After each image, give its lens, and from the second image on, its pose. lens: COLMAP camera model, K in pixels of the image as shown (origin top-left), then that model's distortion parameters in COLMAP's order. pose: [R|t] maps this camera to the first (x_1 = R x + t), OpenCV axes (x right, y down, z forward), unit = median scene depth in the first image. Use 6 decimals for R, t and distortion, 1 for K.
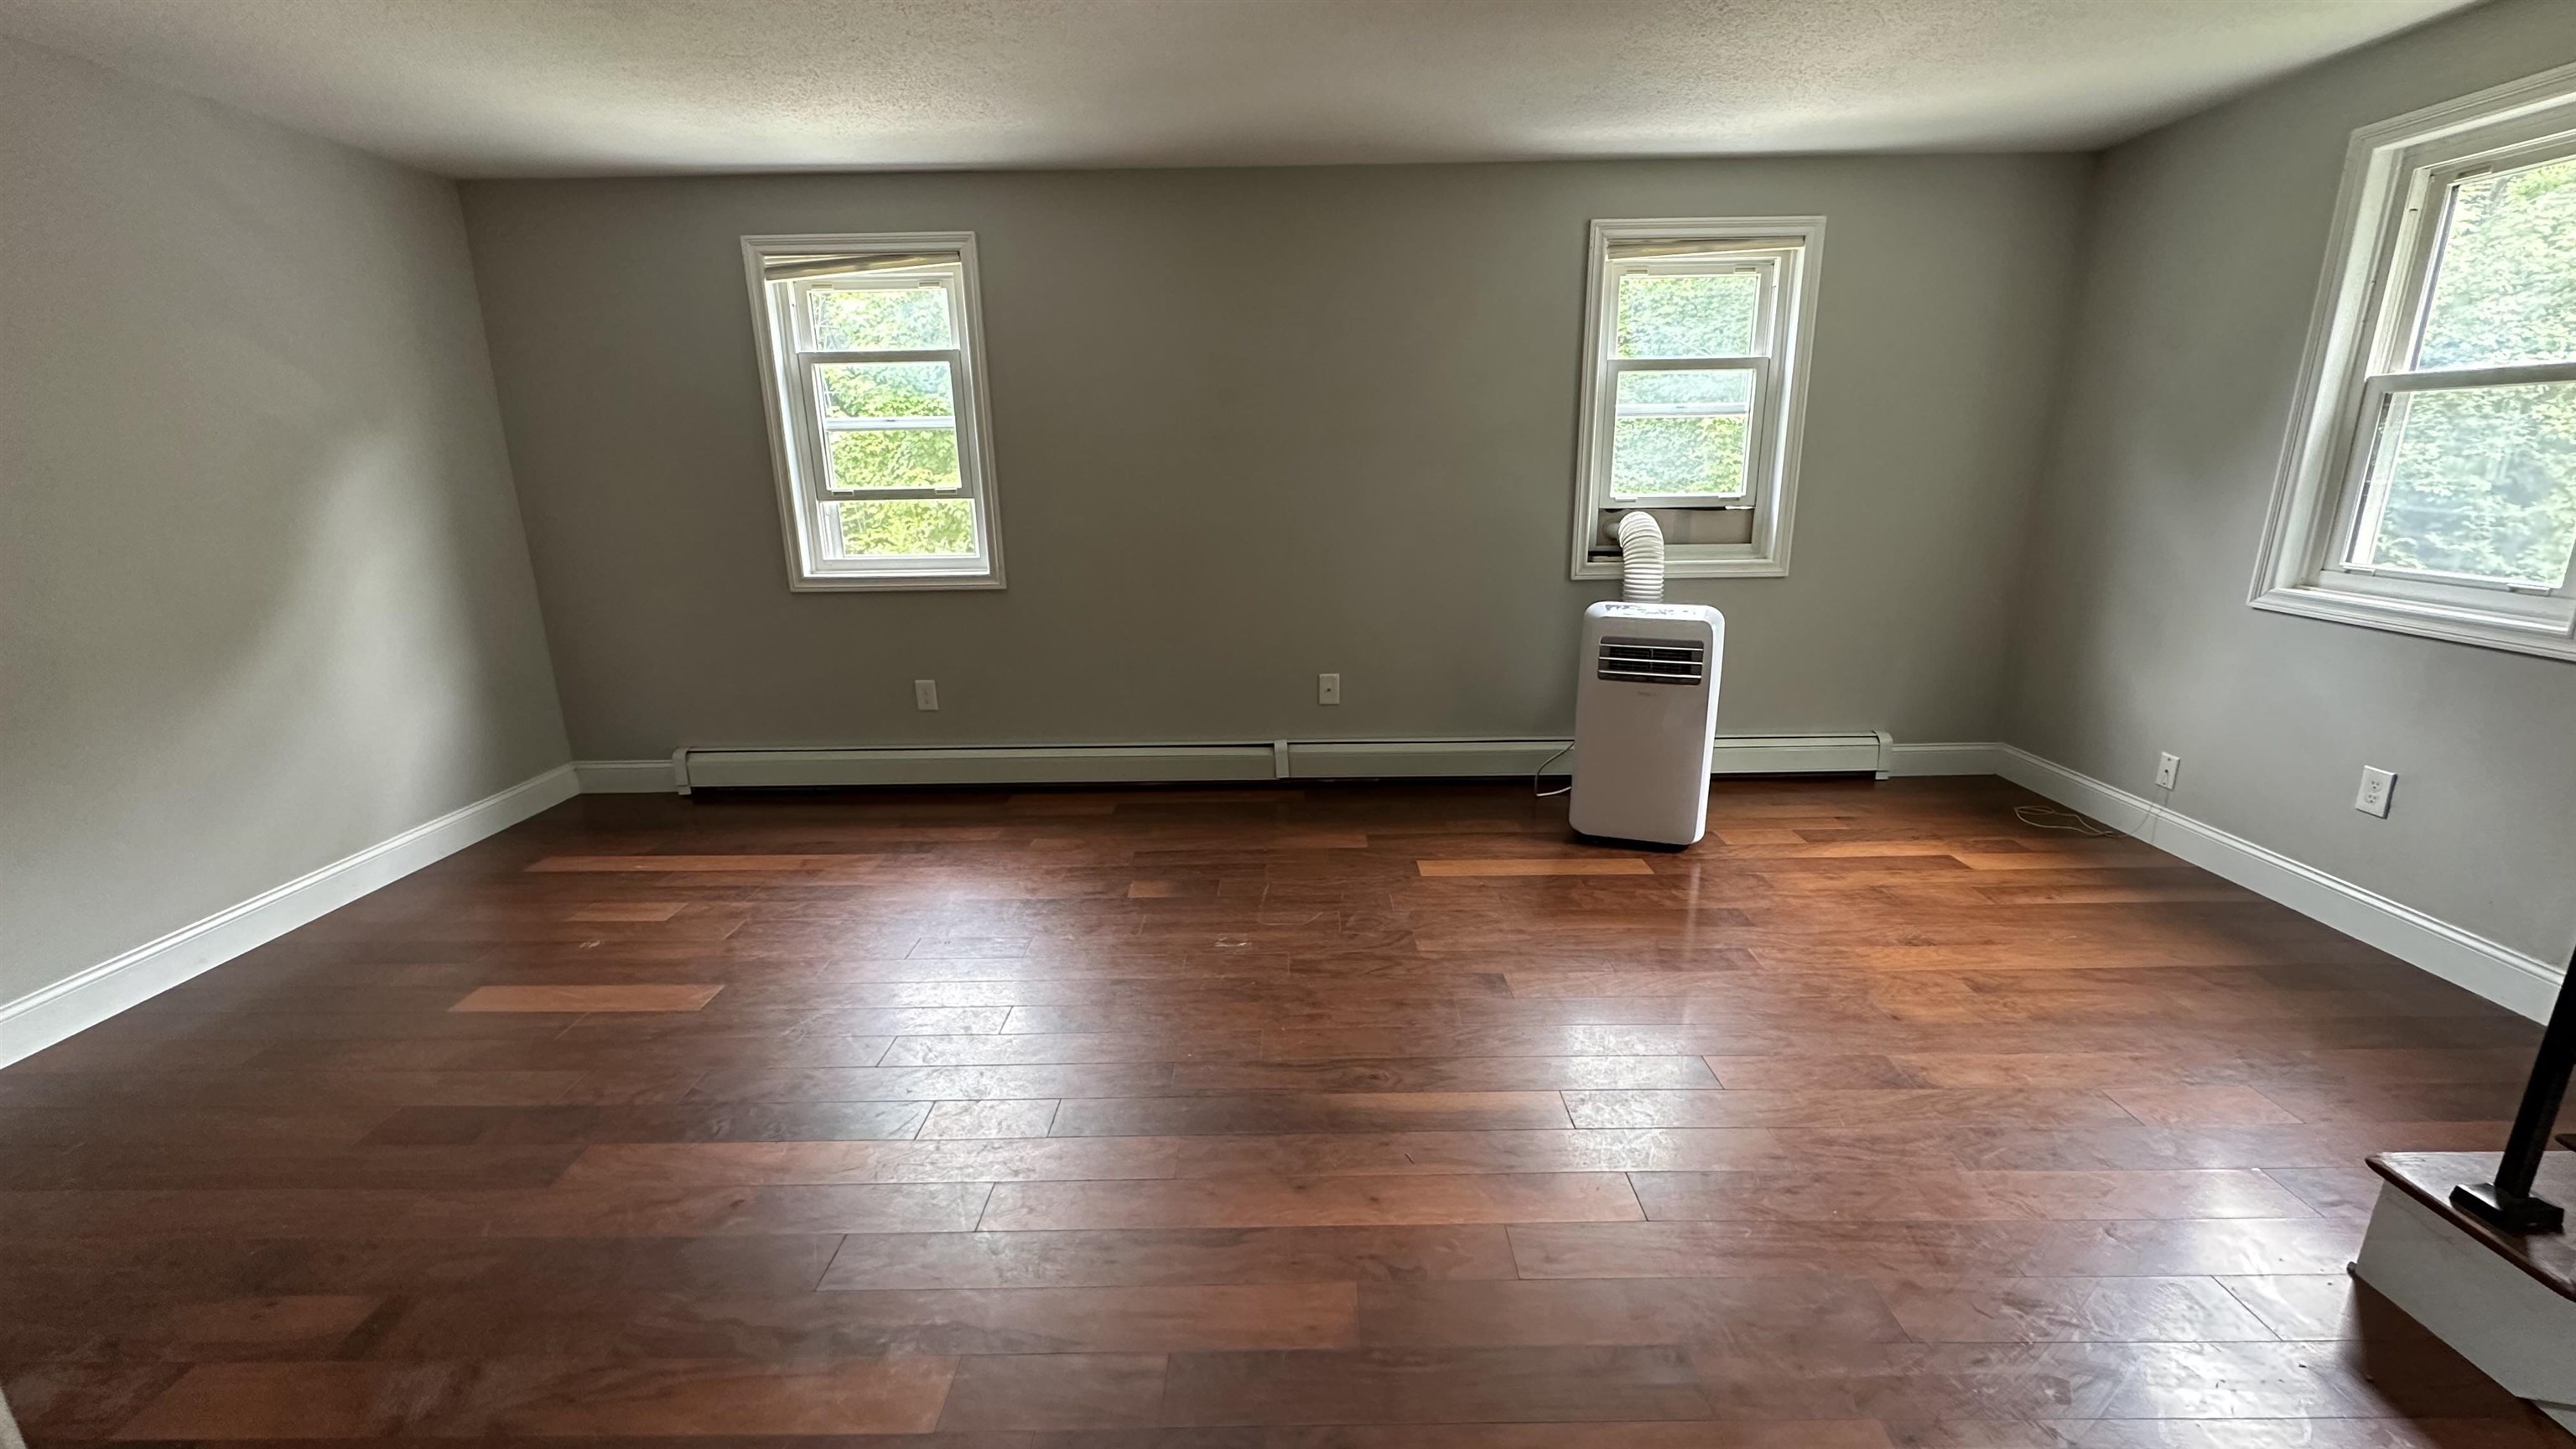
lens RADIAL K [[1030.0, 0, 1288.0], [0, 1030.0, 724.5], [0, 0, 1]] dist [-0.001164, -0.000042]
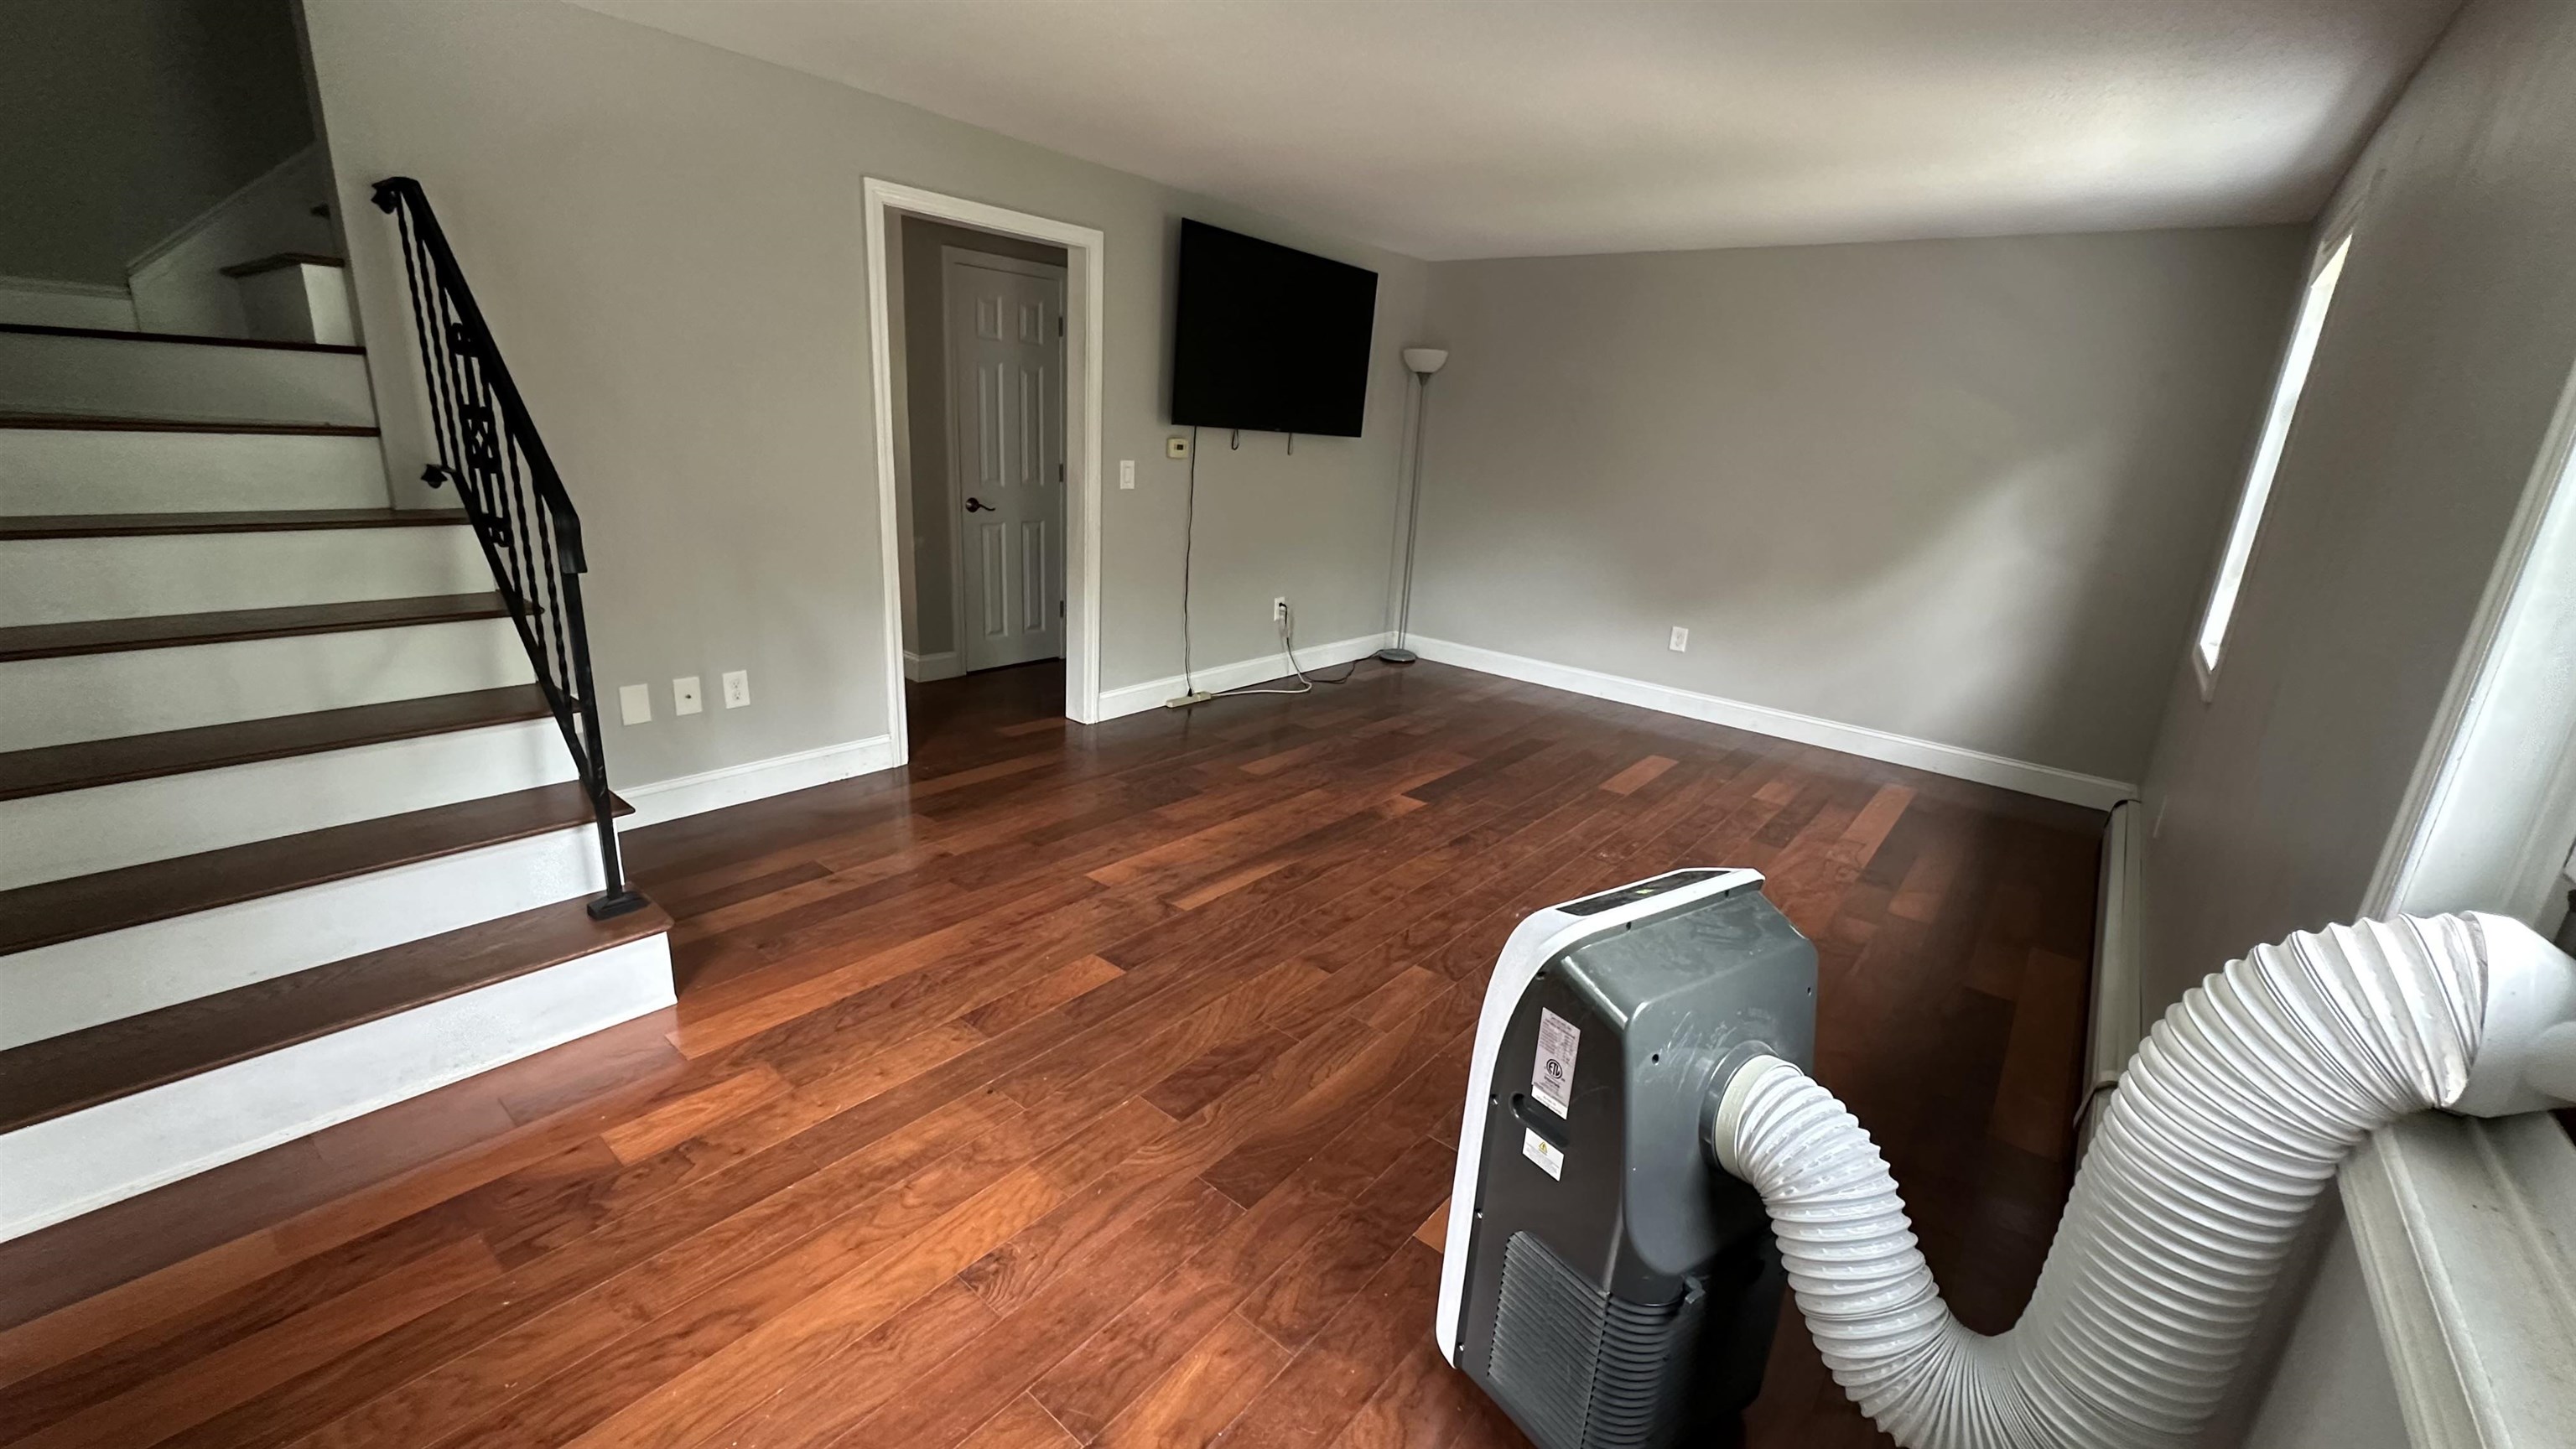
lens RADIAL K [[1026.9, 0, 1288.0], [0, 1026.9, 724.5], [0, 0, 1]] dist [0.000253, 0.000004]
pose [[-0.628359, 0.198114, -0.752274, 0.675217], [-0.252764, 0.862563, 0.438287, -0.285681], [0.735714, 0.465549, -0.491923, 0.967268]]
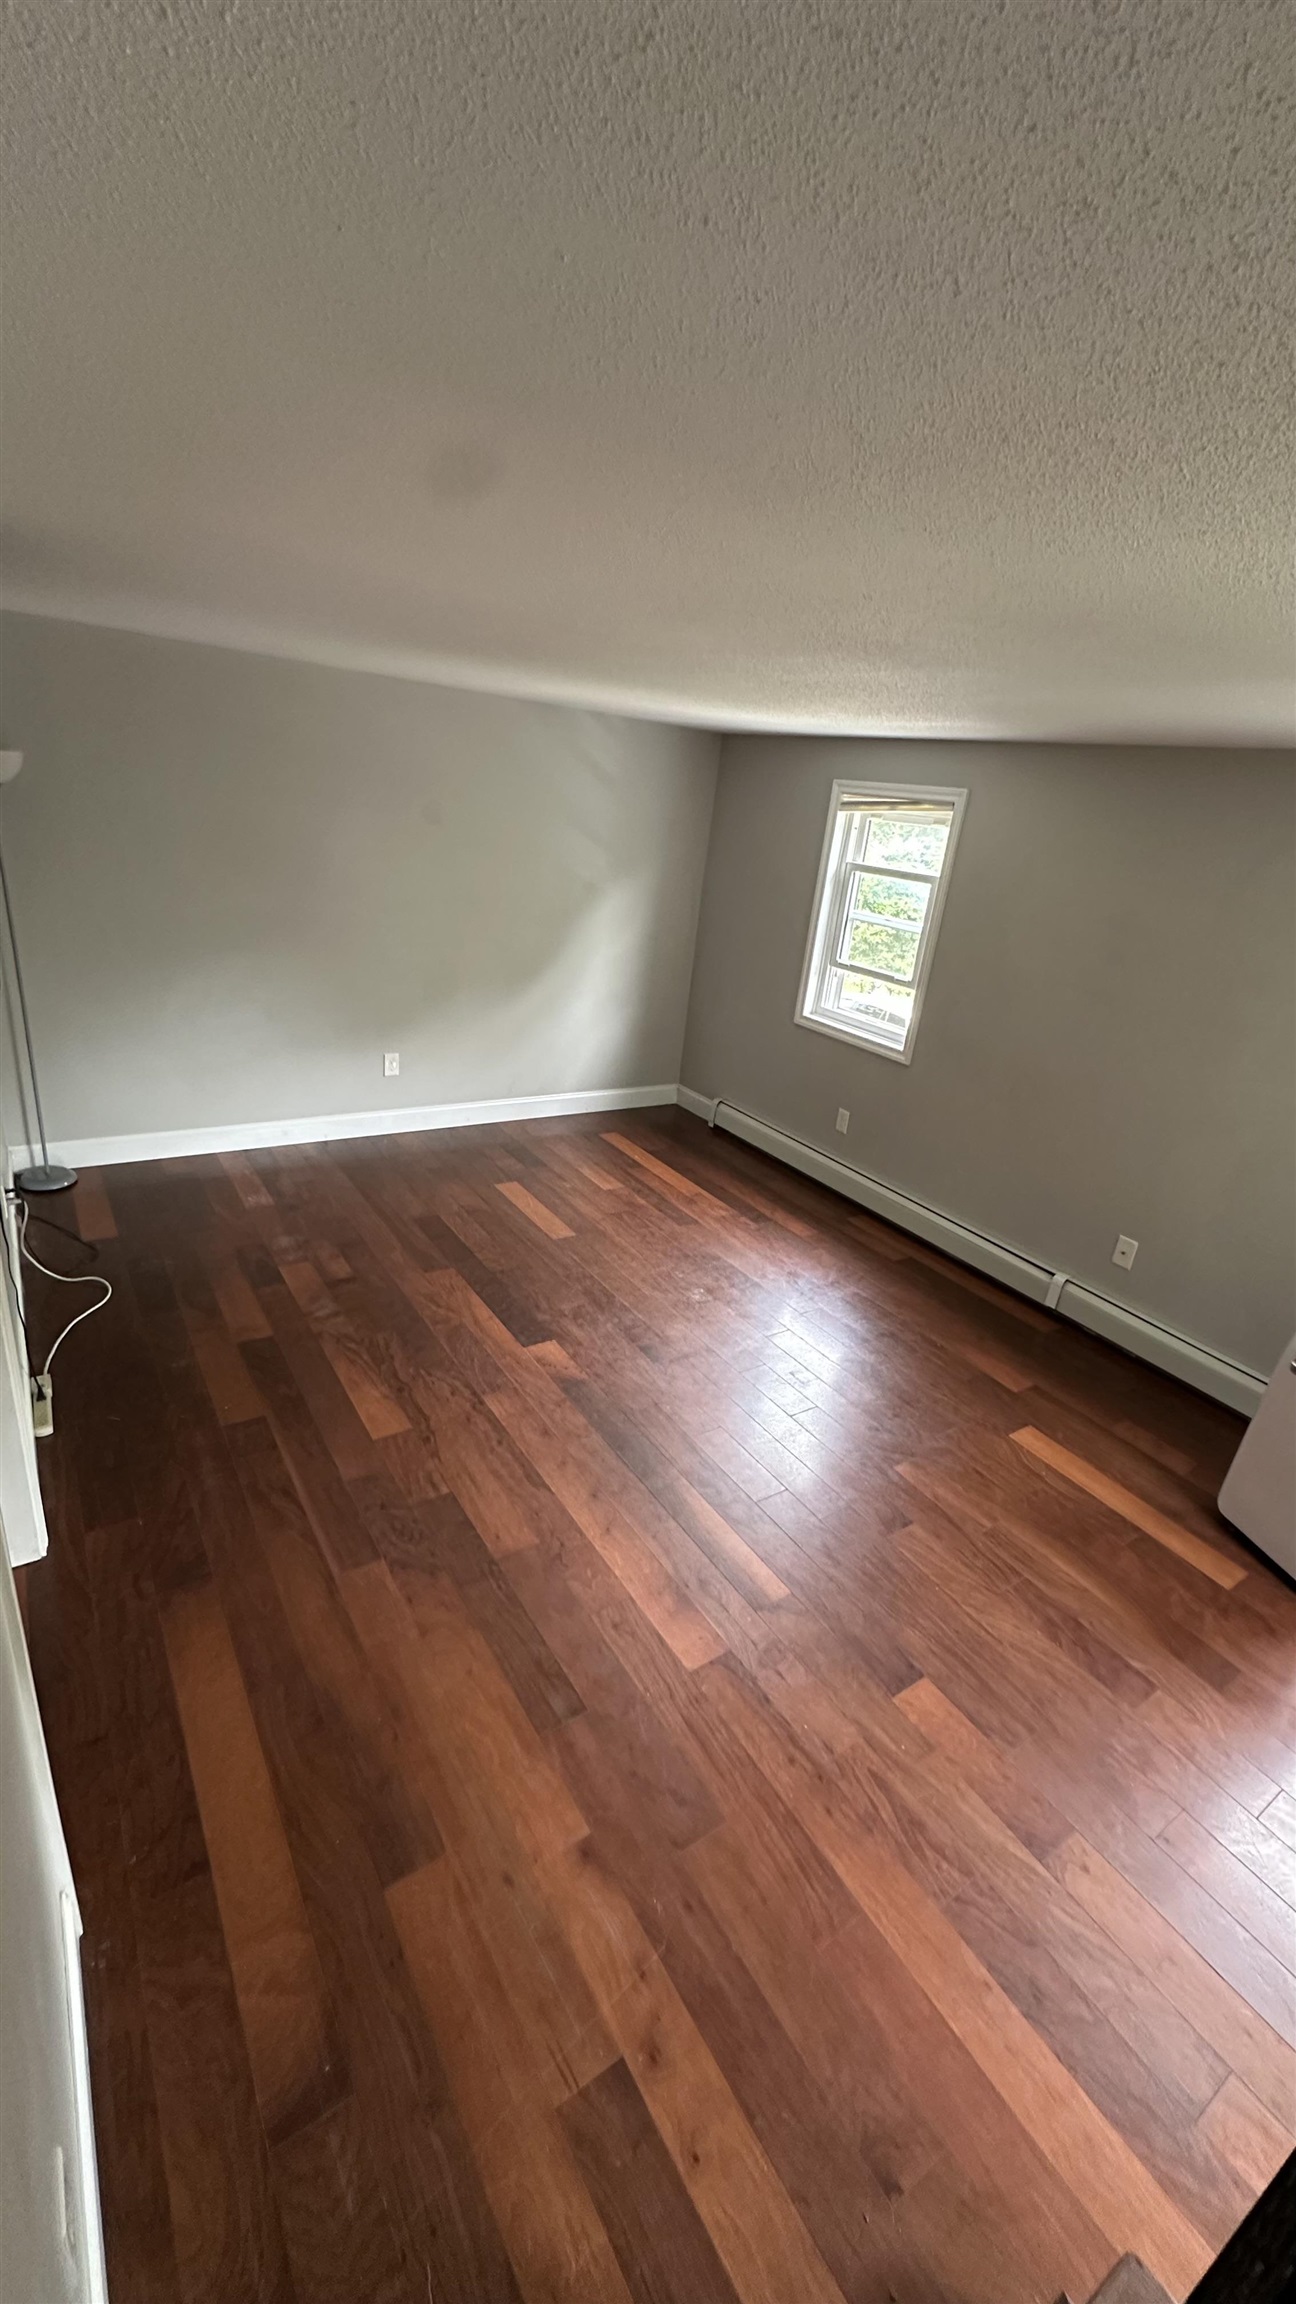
lens RADIAL K [[918.4, 0, 648.0], [0, 918.4, 1152.0], [0, 0, 1]] dist [0.000253, 0.000004]
pose [[0.552927, 0.372082, -0.745538, 0.468308], [-0.325367, 0.920136, 0.217912, -0.189783], [0.767078, 0.122084, 0.629831, 0.057087]]
